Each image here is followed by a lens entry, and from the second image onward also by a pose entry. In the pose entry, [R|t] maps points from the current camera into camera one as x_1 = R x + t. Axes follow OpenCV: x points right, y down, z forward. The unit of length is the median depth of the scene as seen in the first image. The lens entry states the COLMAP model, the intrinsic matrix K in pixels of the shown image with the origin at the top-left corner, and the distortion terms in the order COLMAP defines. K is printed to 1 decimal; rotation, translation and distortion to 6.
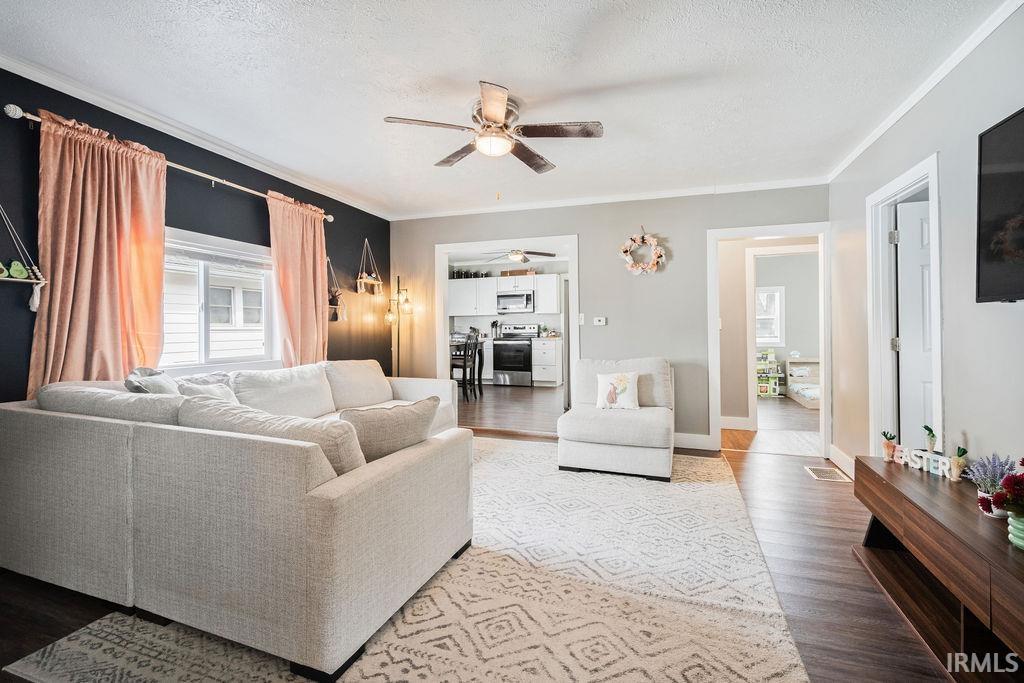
lens RADIAL K [[474.8, 0, 510.5], [0, 474.8, 333.8], [0, 0, 1]] dist [-0.008088, 0.001474]
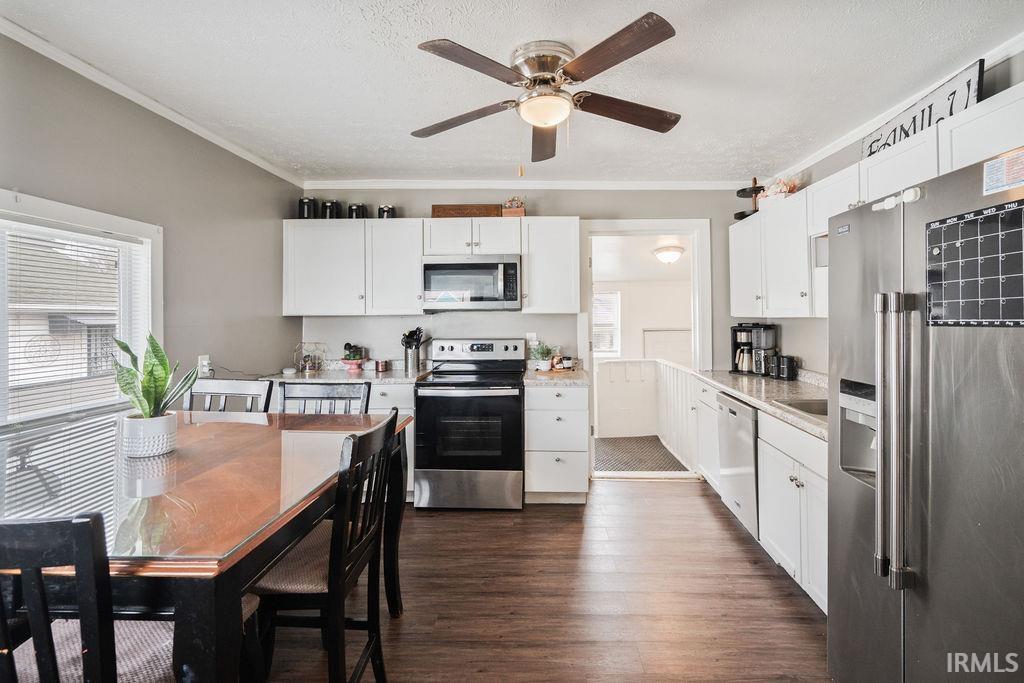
lens RADIAL K [[474.8, 0, 537.0], [0, 474.8, 311.6], [0, 0, 1]] dist [-0.008088, 0.001474]
pose [[0.947830, 0.010620, 0.318600, -0.062480], [-0.005436, 0.999838, -0.017155, -0.036492], [-0.318731, 0.014528, 0.947734, 0.602990]]
